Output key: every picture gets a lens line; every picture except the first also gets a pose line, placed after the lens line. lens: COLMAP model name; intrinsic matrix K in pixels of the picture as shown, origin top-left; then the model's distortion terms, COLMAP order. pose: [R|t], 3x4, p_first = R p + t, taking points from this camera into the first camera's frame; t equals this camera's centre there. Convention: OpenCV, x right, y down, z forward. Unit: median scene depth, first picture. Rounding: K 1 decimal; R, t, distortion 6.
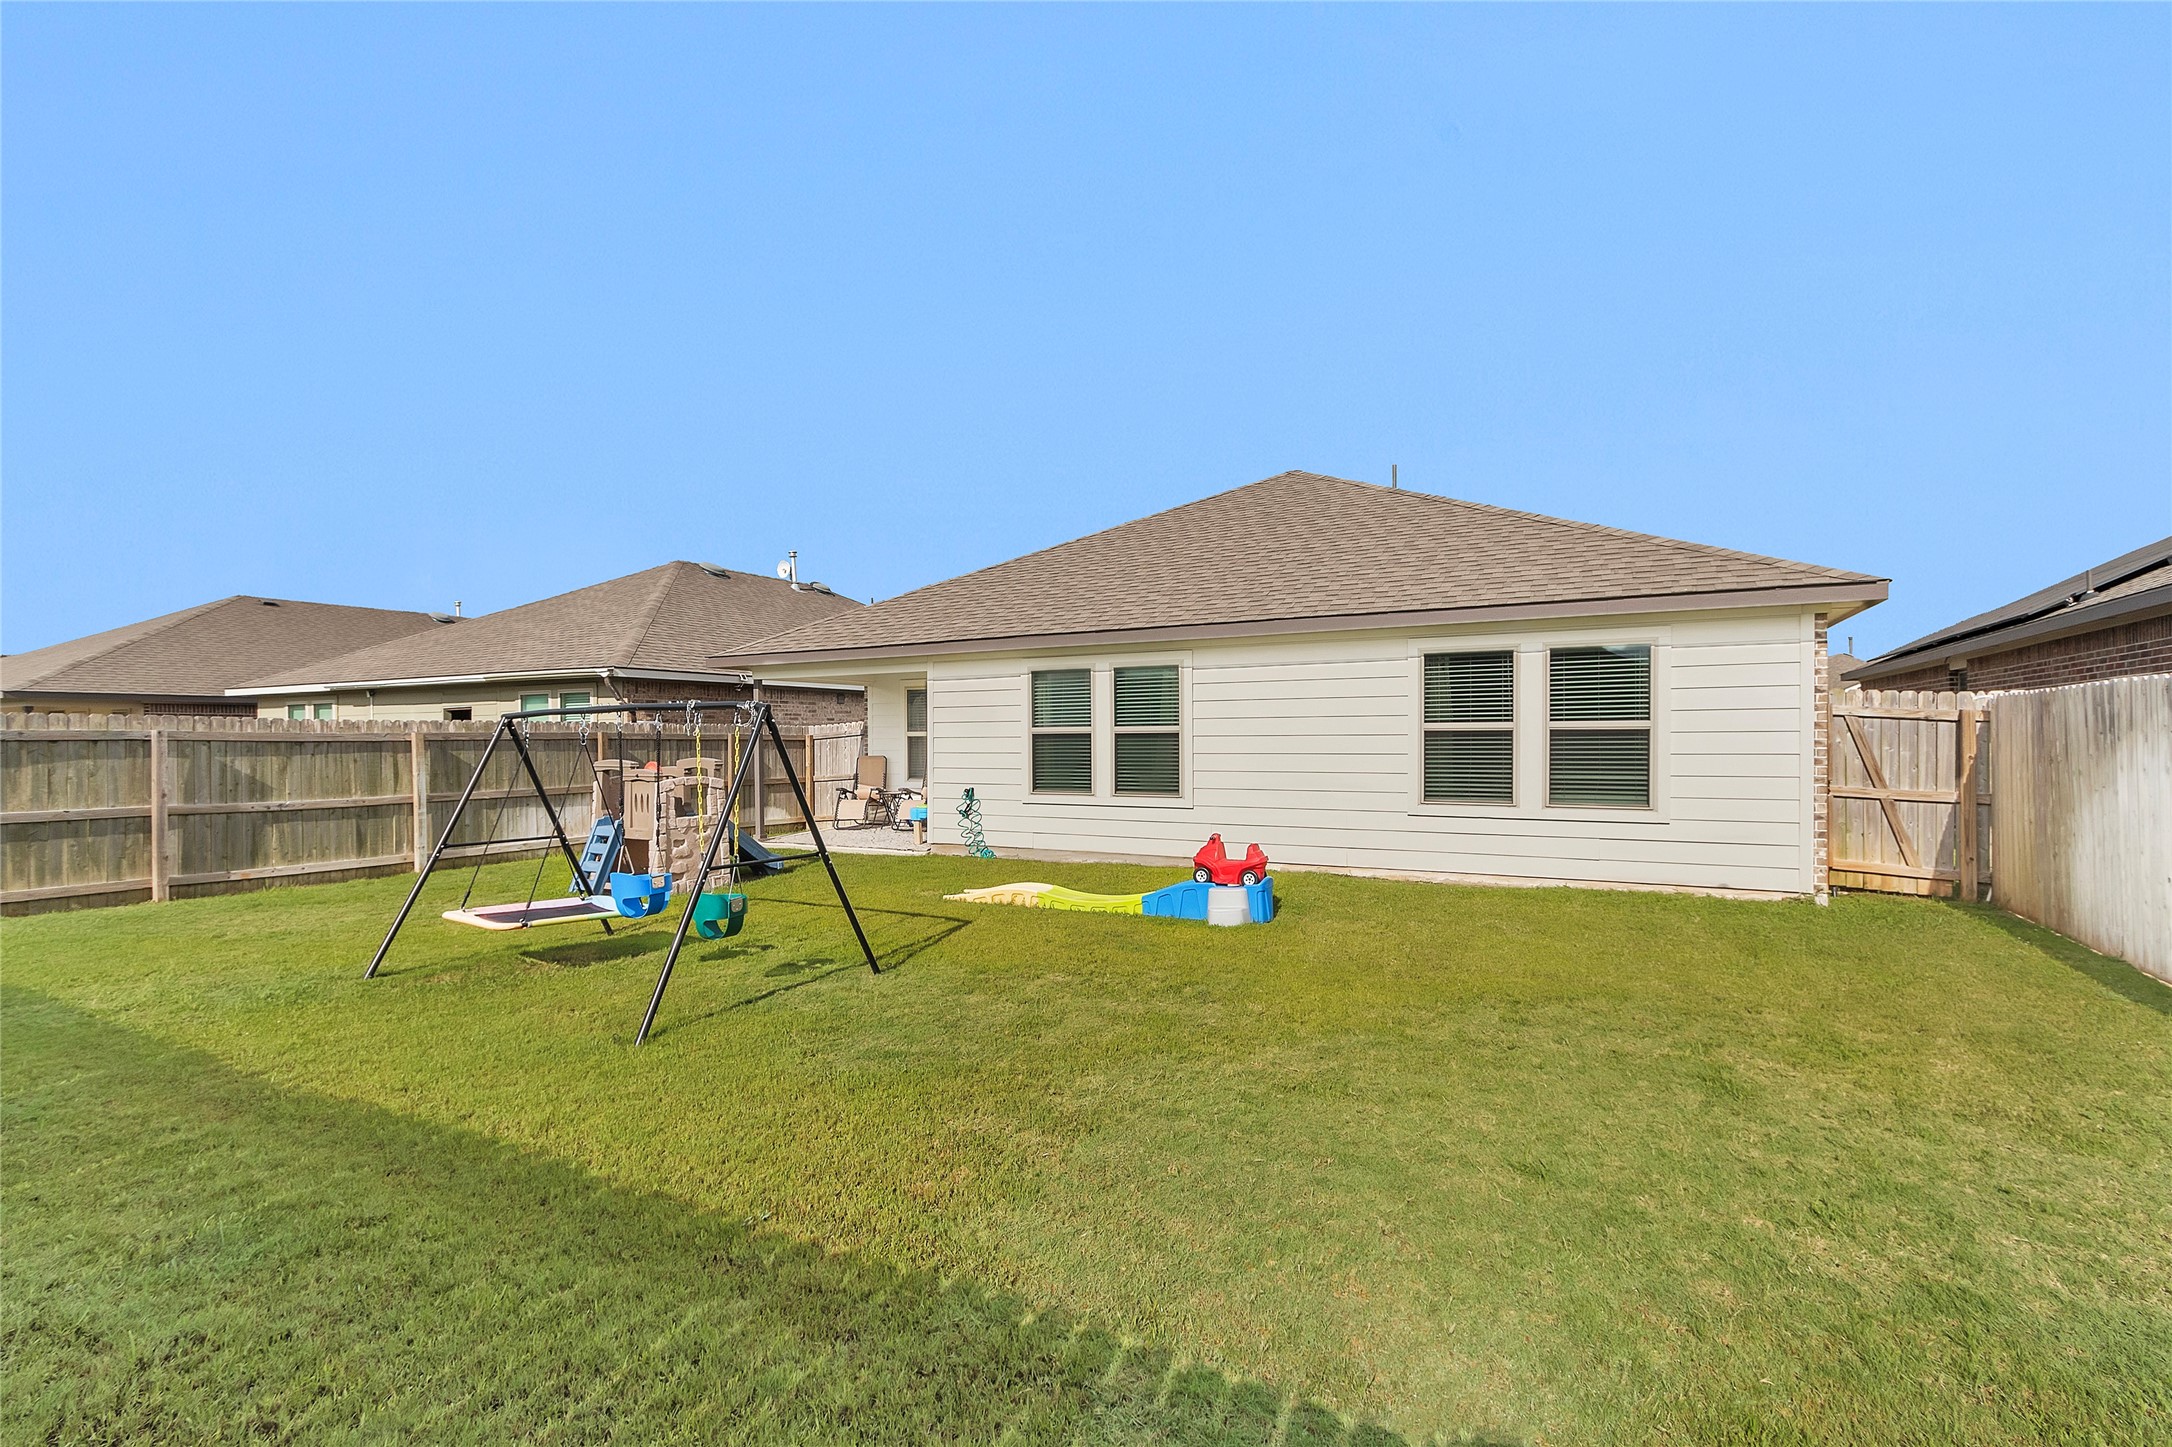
lens RADIAL K [[984.4, 0, 1064.1], [0, 984.4, 730.7], [0, 0, 1]] dist [0.000548, -0.000177]
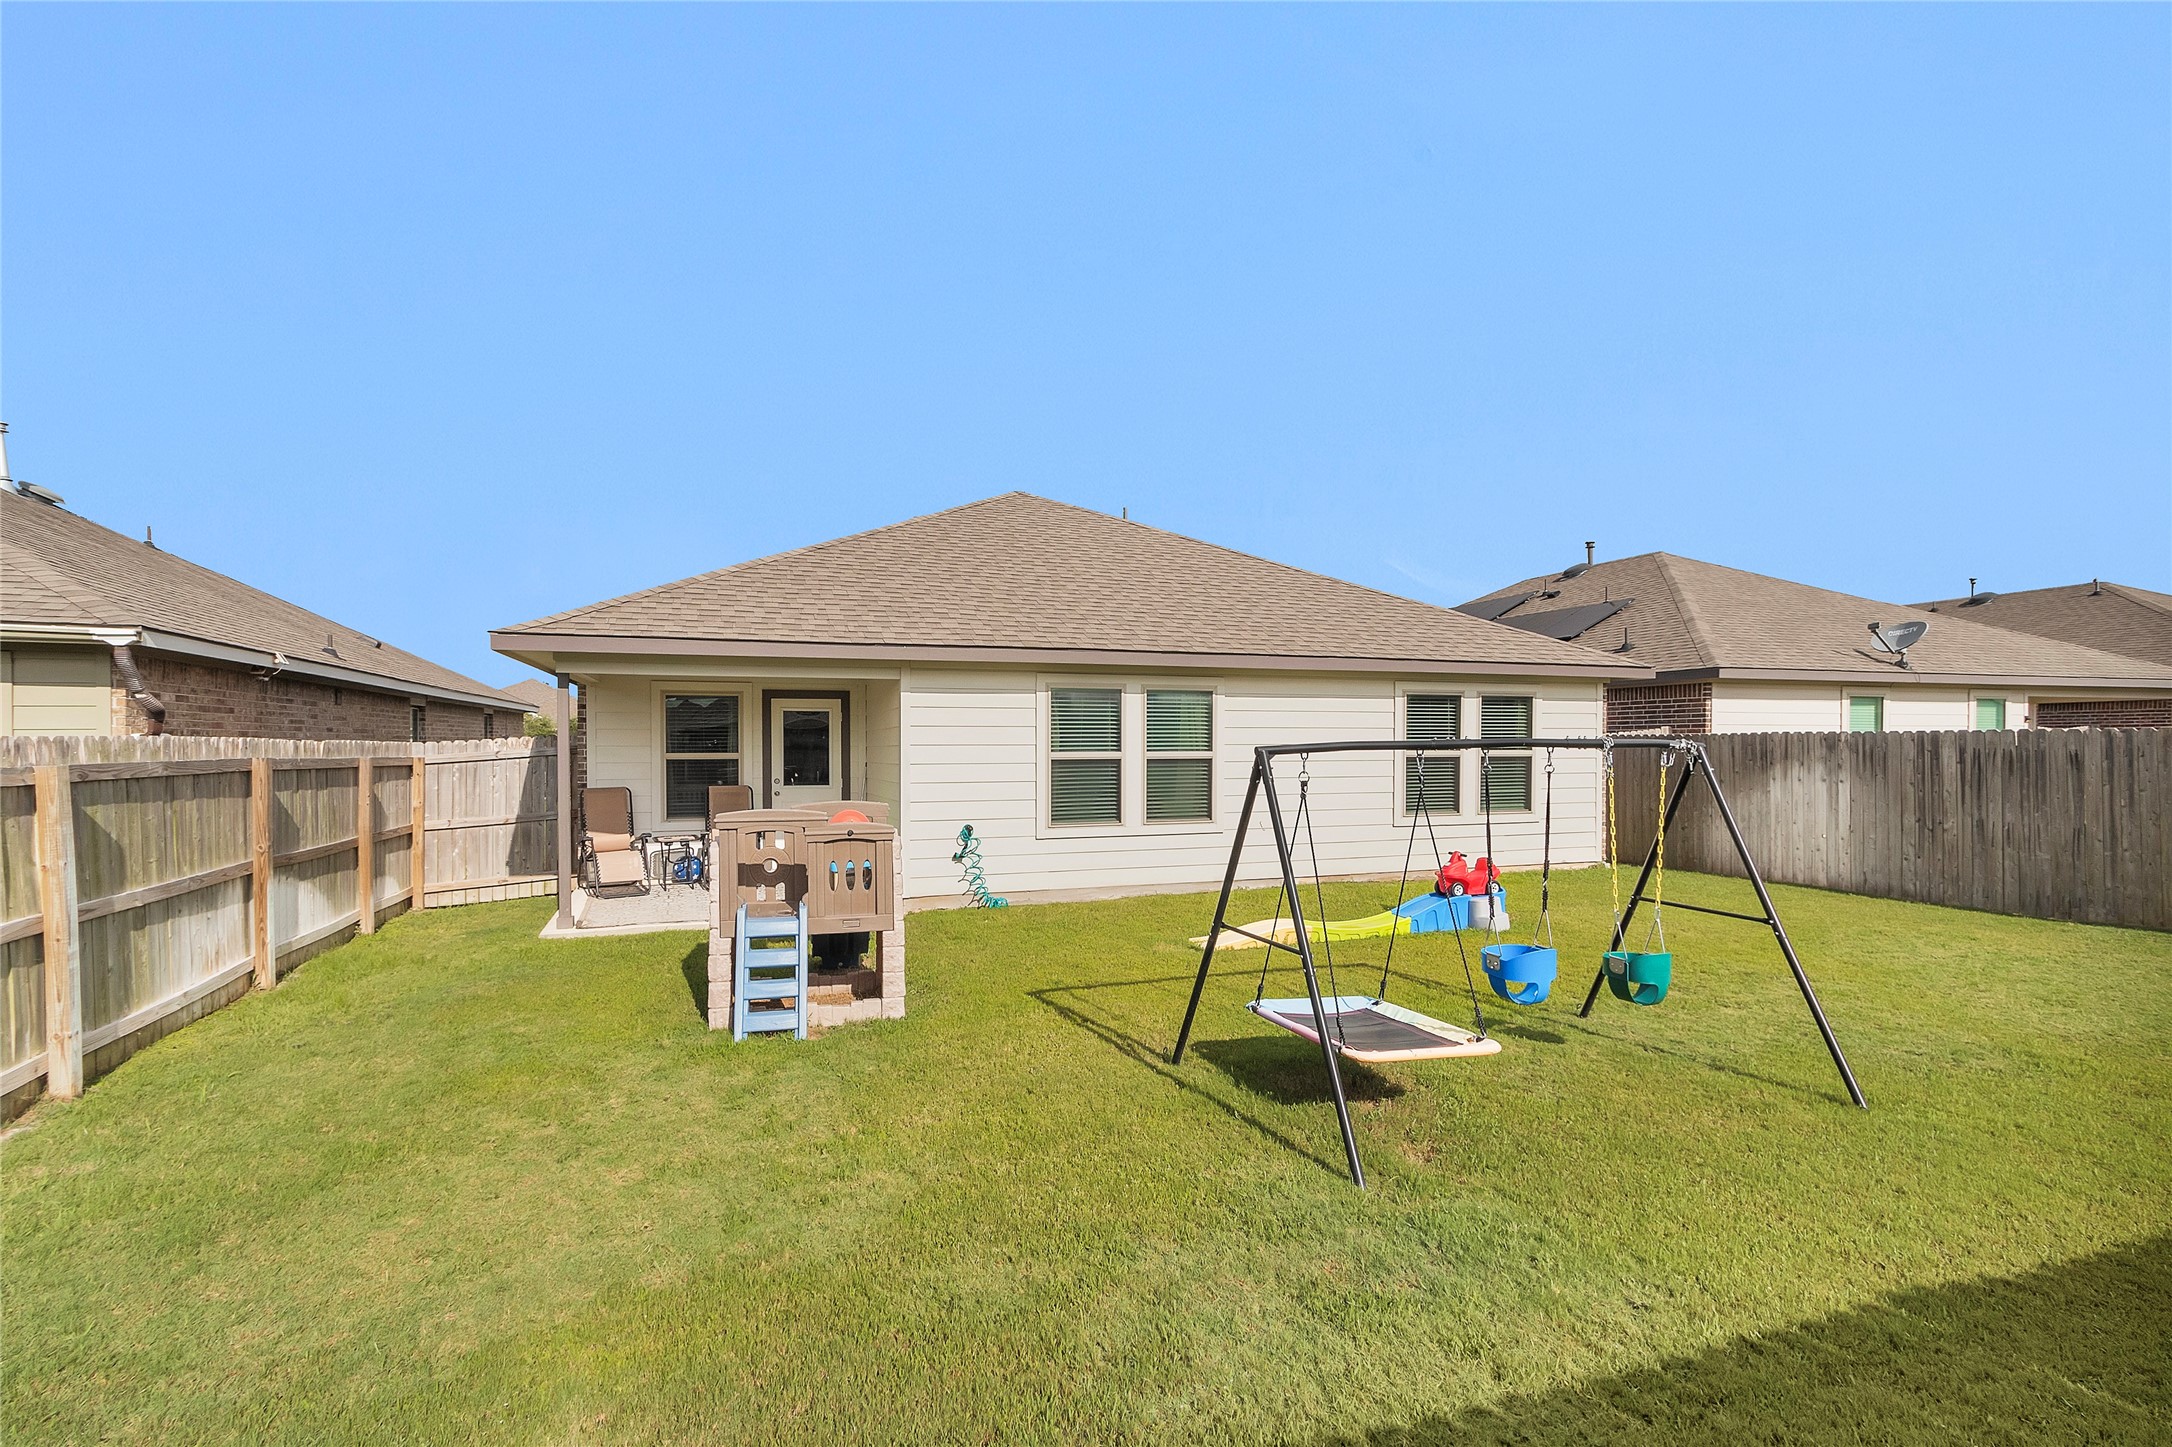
lens RADIAL K [[984.4, 0, 1083.3], [0, 984.4, 744.7], [0, 0, 1]] dist [0.000548, -0.000177]
pose [[0.647439, 0.012695, 0.762012, -0.720382], [0.003419, 0.999803, -0.019562, 0.007655], [-0.762110, 0.015270, 0.647268, 0.428506]]
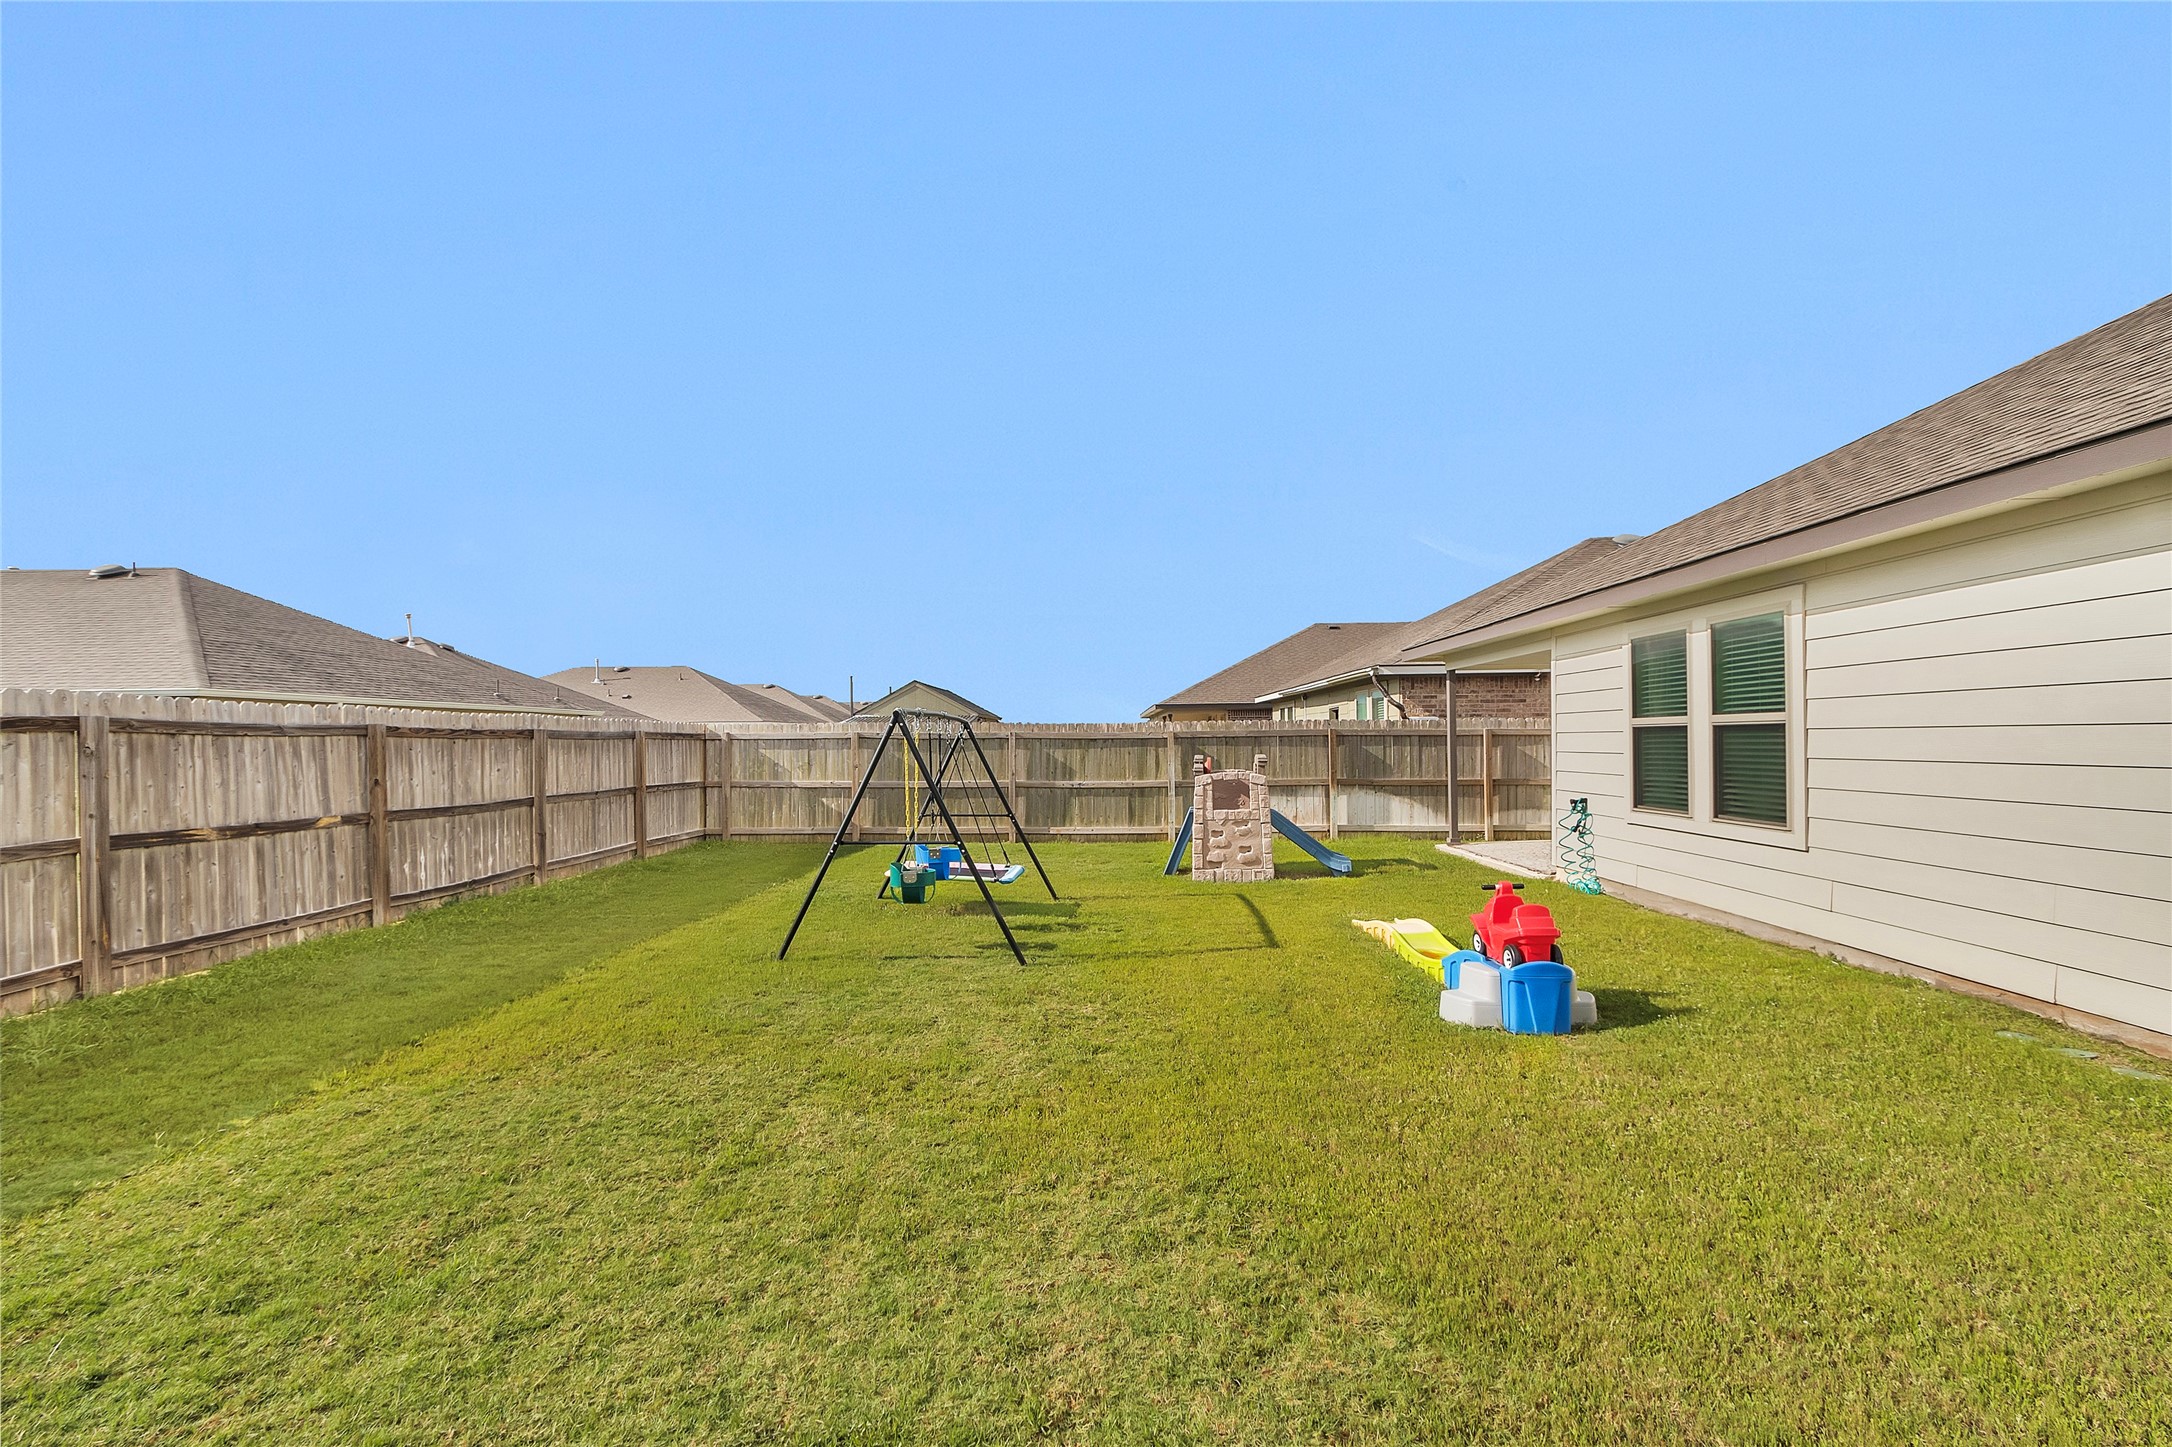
lens RADIAL K [[984.4, 0, 1073.1], [0, 984.4, 728.6], [0, 0, 1]] dist [0.000548, -0.000177]
pose [[0.470348, -0.009164, -0.882433, 0.430995], [0.013278, 0.999906, -0.003306, 0.000872], [0.882381, -0.010162, 0.470426, 0.317696]]
